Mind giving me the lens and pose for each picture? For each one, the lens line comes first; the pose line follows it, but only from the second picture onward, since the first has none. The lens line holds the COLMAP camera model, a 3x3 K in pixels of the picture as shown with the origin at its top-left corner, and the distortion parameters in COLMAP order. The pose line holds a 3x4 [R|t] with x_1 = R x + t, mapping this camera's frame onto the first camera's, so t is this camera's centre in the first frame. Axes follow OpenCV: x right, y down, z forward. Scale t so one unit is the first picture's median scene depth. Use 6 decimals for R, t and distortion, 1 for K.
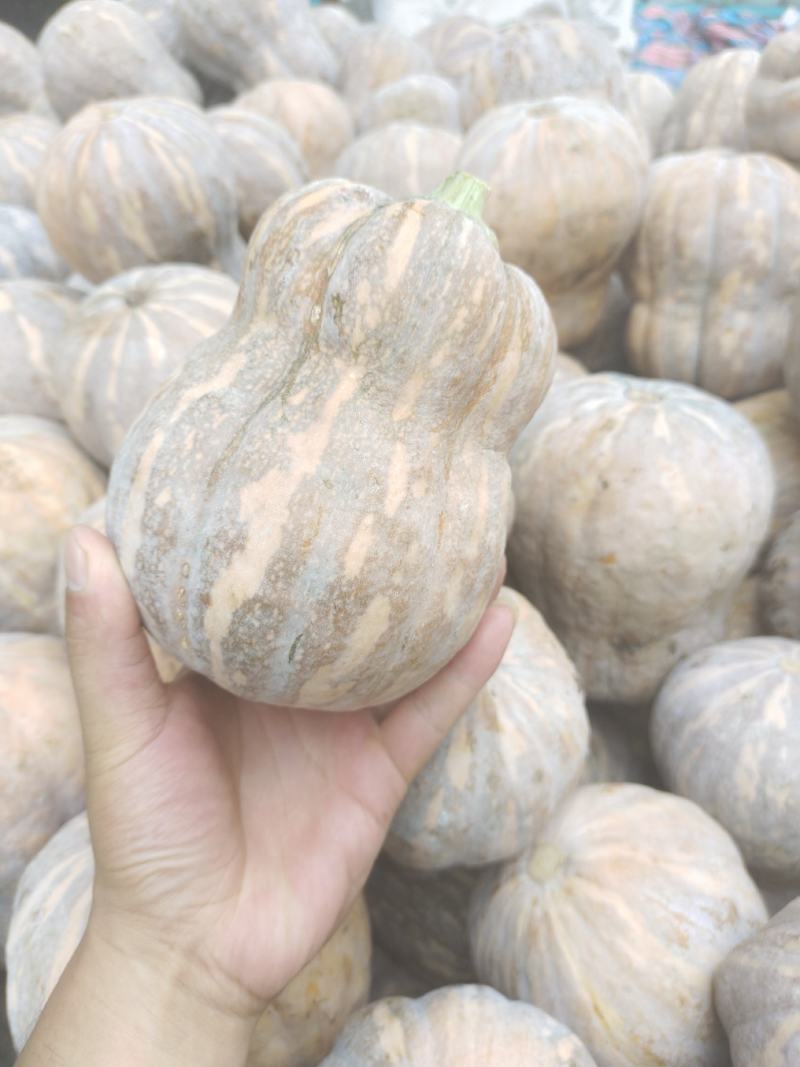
lens RADIAL K [[842.8, 0, 400.0], [0, 842.8, 533.5], [0, 0, 1]] dist [-0.045078, -0.006542]
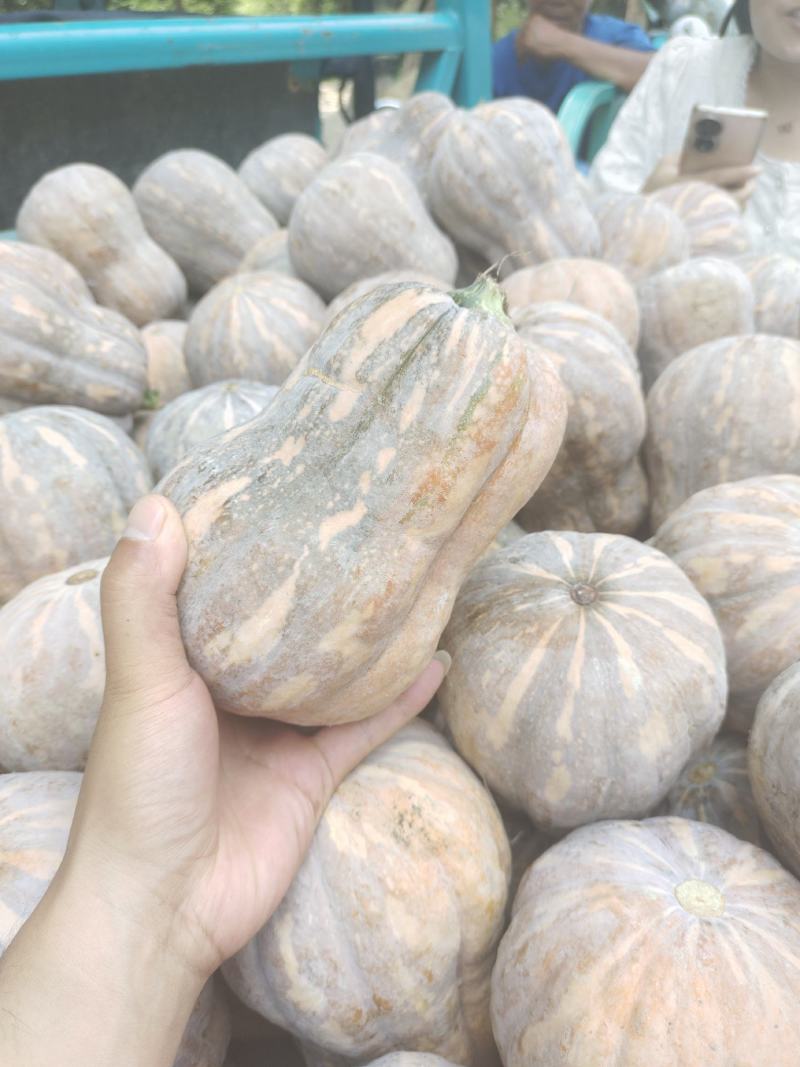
lens RADIAL K [[792.7, 0, 400.0], [0, 792.7, 533.5], [0, 0, 1]] dist [-0.007109, -0.003172]
pose [[0.998367, 0.056937, -0.004582, -0.389746], [-0.057120, 0.994629, -0.086321, -0.211255], [-0.000358, 0.086442, 0.996257, 0.219271]]
